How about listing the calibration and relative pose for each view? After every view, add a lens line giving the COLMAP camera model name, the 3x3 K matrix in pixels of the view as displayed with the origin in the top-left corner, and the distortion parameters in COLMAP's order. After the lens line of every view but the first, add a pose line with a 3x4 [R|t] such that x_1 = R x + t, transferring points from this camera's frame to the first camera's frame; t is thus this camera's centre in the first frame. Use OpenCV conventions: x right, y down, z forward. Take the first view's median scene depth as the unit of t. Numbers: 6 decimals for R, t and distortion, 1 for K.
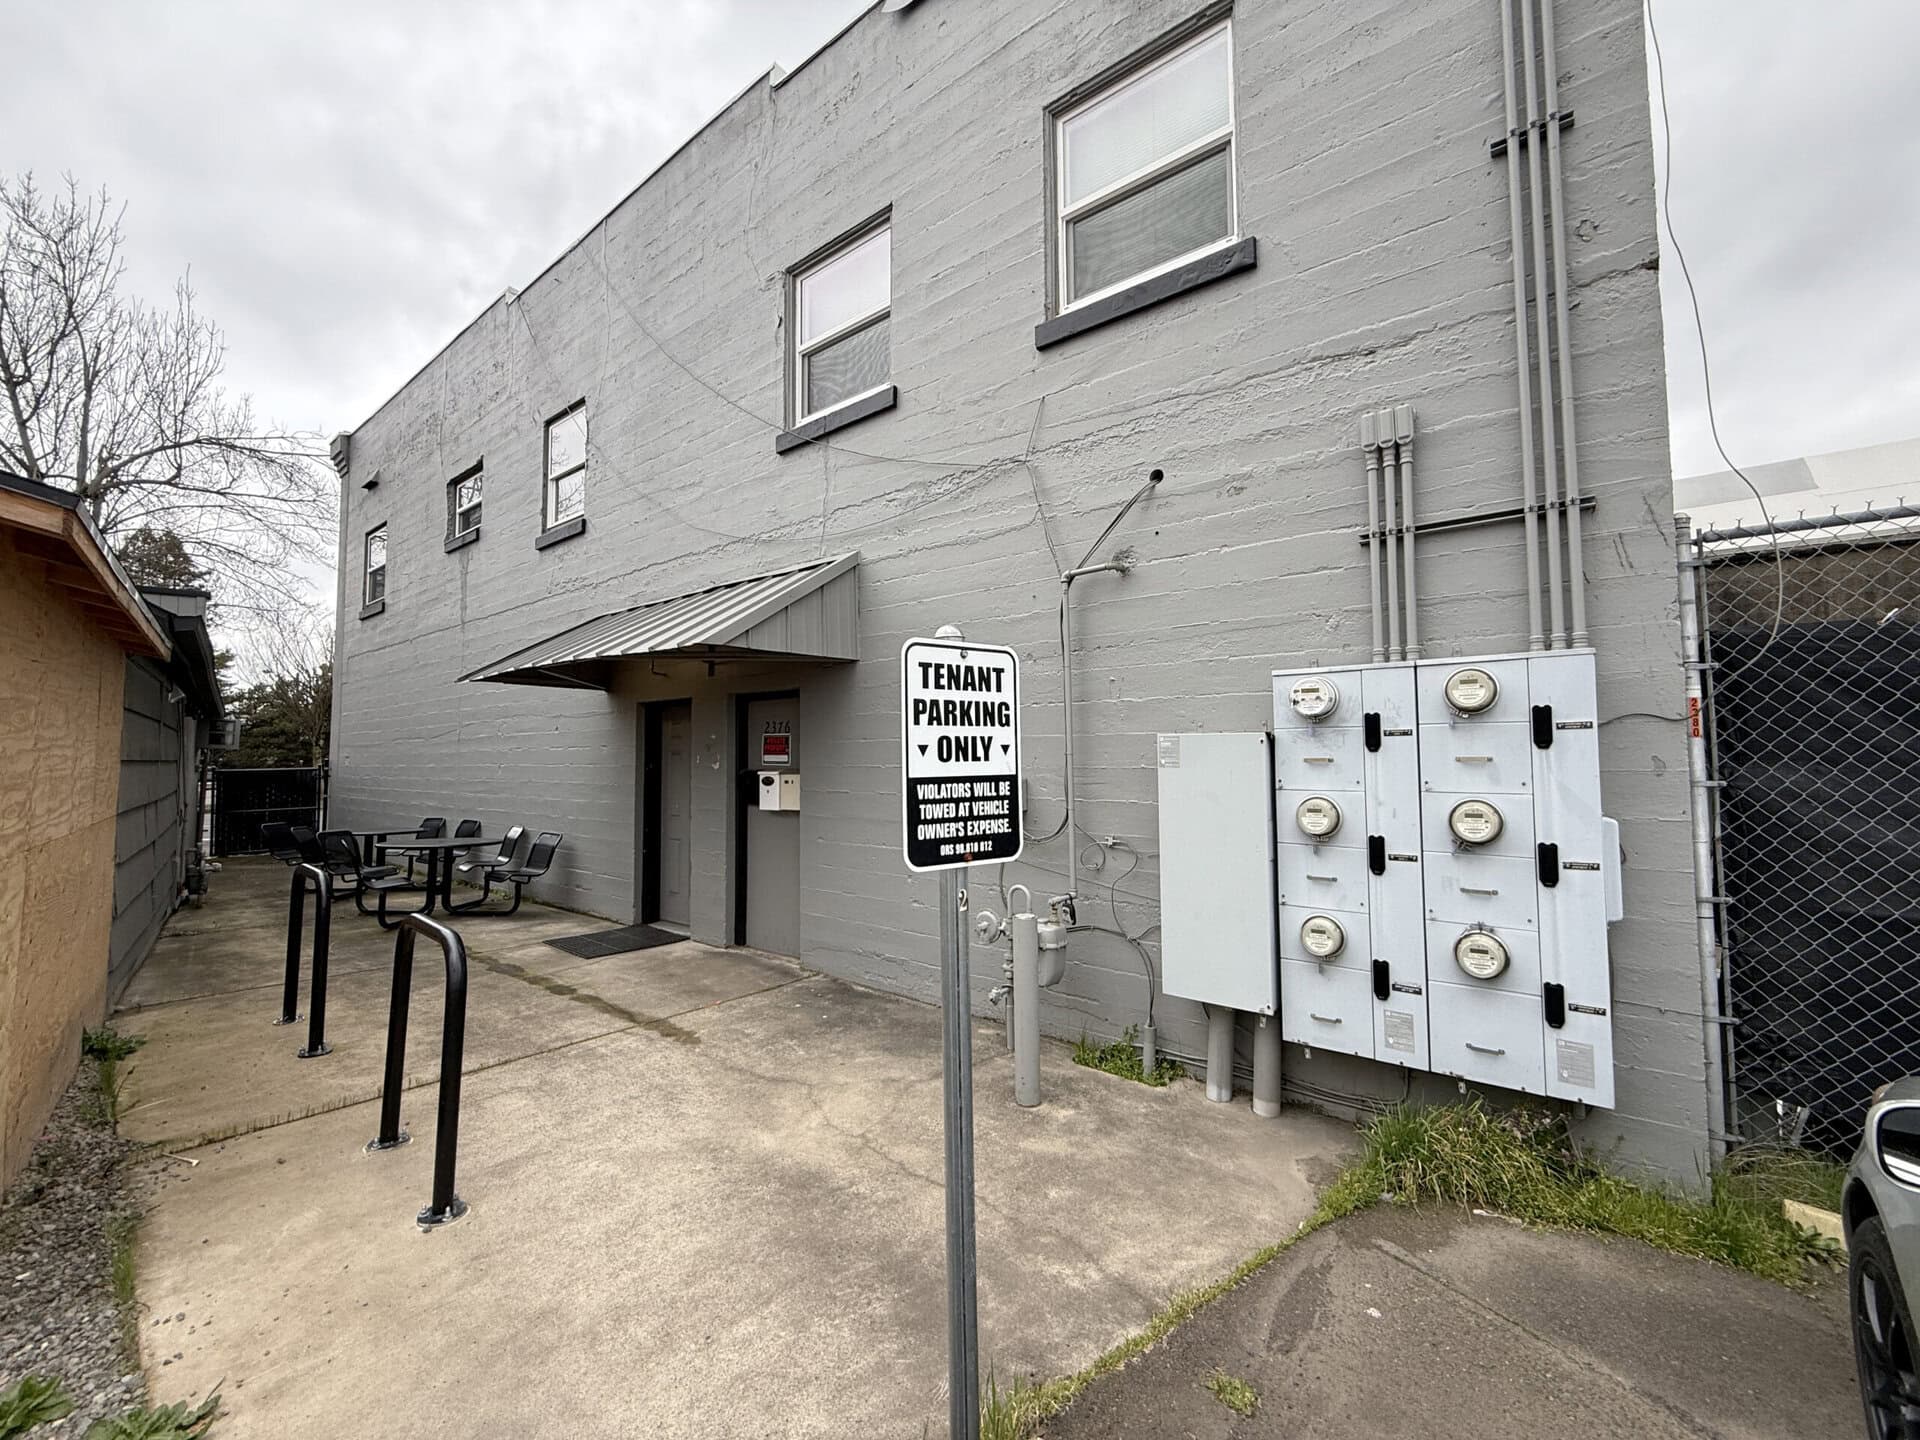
lens RADIAL K [[762.4, 0, 960.0], [0, 762.4, 720.0], [0, 0, 1]] dist [-0.001431, -0.000059]
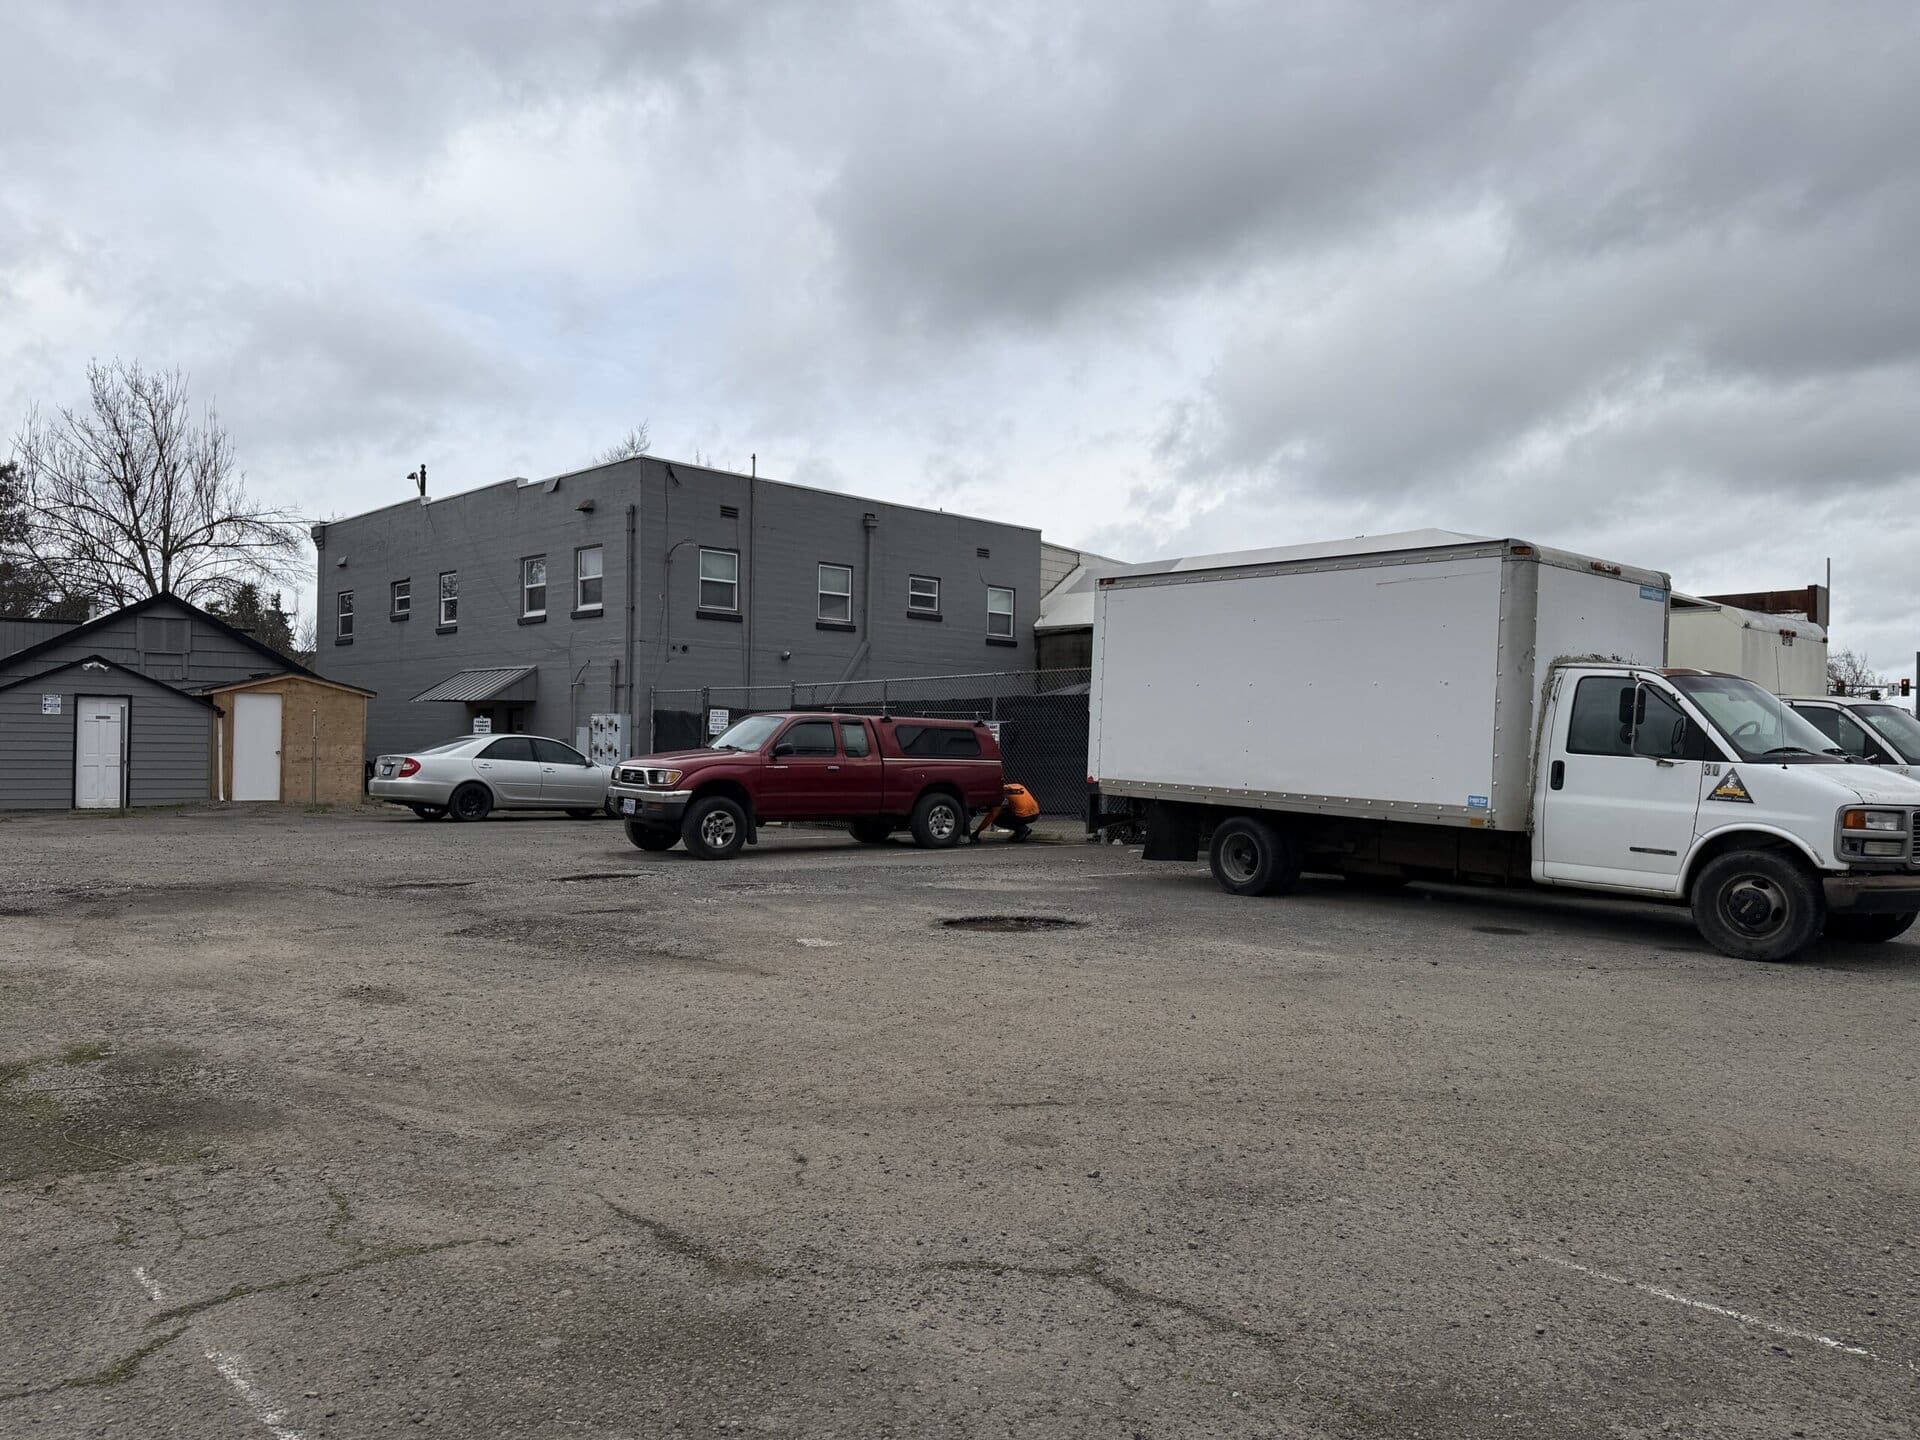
lens RADIAL K [[1293.5, 0, 960.0], [0, 1293.5, 720.0], [0, 0, 1]] dist [0.081833, -0.123487]
pose [[0.991755, 0.015997, -0.127145, 3.611921], [-0.012580, 0.999539, 0.027629, -0.272908], [0.127528, -0.025801, 0.991499, -6.472812]]
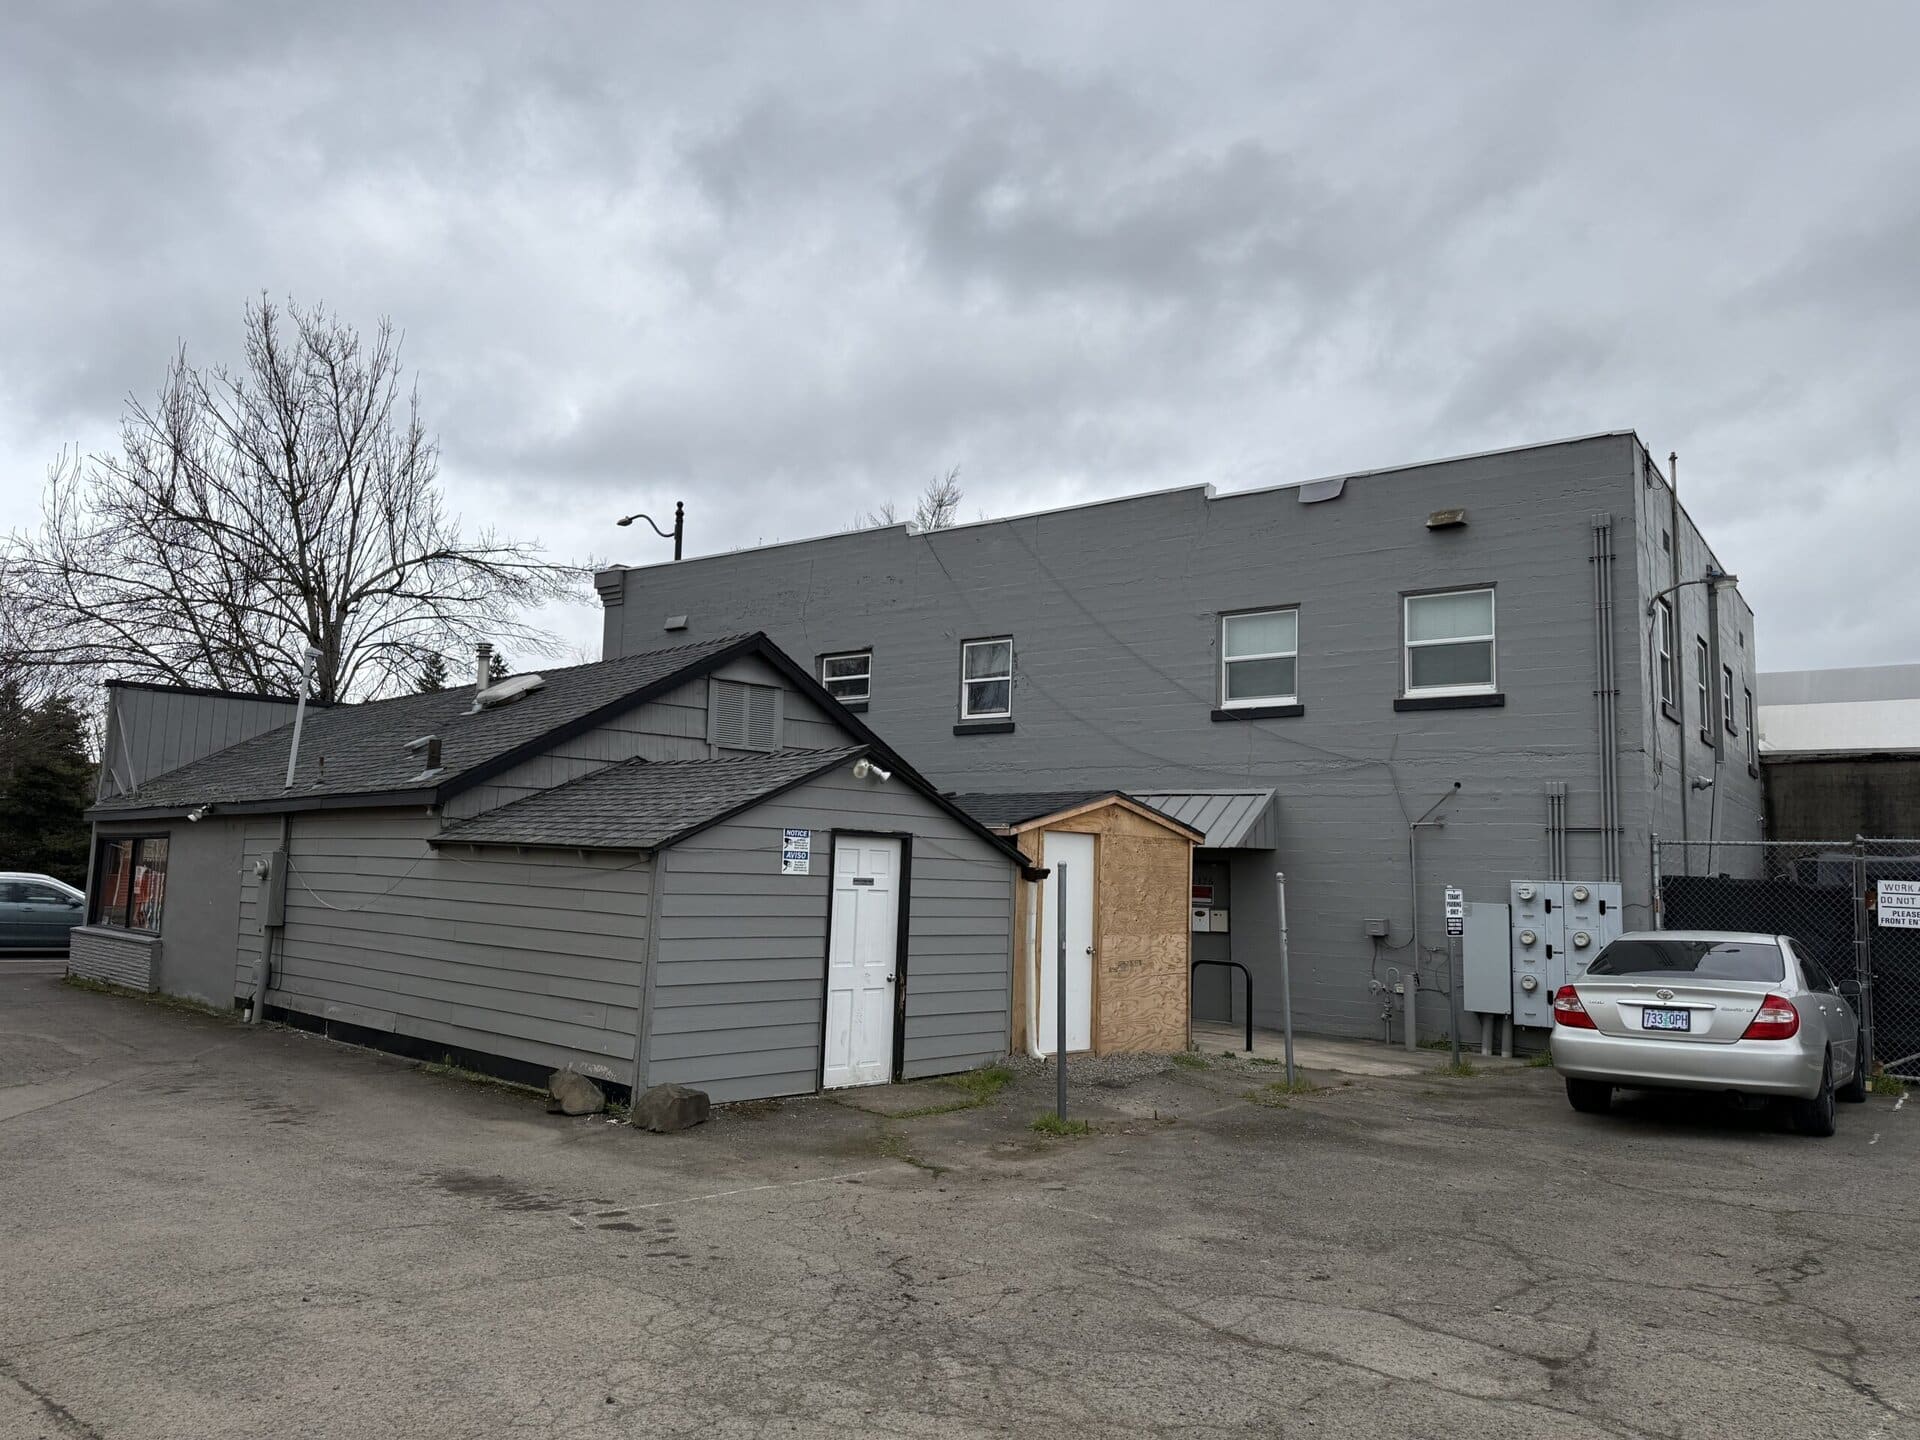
lens RADIAL K [[1293.5, 0, 960.0], [0, 1293.5, 720.0], [0, 0, 1]] dist [0.081833, -0.123487]
pose [[0.999080, 0.038805, 0.018262, -1.544060], [-0.037347, 0.996534, -0.074332, -0.205009], [-0.021083, 0.073581, 0.997066, -3.396362]]
